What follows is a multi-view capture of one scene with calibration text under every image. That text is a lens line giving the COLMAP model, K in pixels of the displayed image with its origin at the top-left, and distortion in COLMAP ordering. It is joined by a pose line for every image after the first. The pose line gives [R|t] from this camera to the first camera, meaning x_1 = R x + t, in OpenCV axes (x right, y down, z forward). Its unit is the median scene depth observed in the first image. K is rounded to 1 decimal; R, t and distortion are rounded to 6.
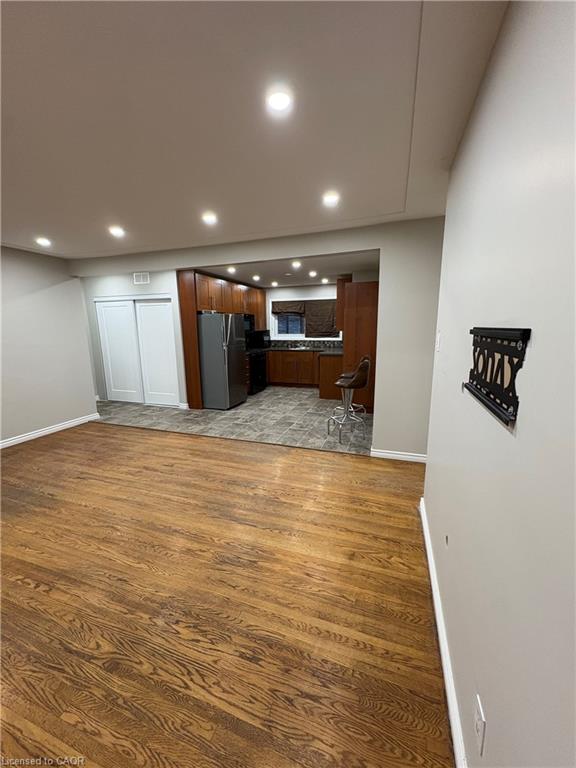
lens RADIAL K [[305.5, 0, 287.5], [0, 305.5, 385.0], [0, 0, 1]] dist [0.000391, -0.000141]
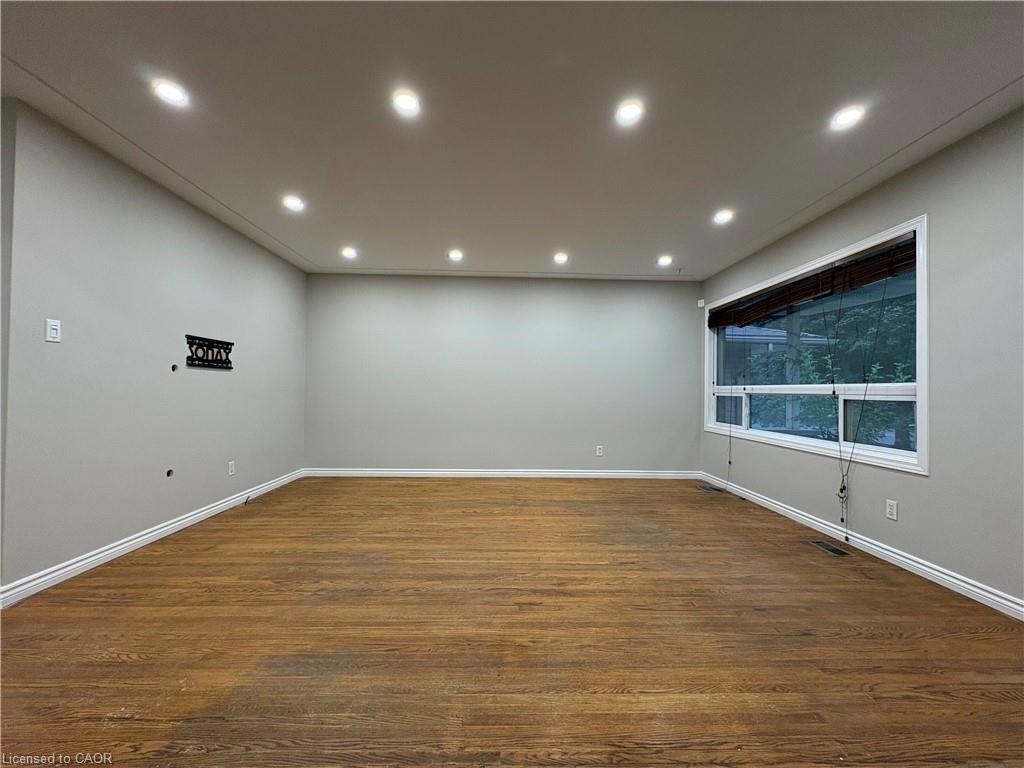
lens RADIAL K [[407.4, 0, 511.4], [0, 407.4, 385.9], [0, 0, 1]] dist [0.000391, -0.000141]
pose [[-0.934925, -0.003732, -0.354825, -0.111429], [-0.068621, 0.982970, 0.170471, -0.122429], [0.348146, 0.183726, -0.919260, 1.128166]]
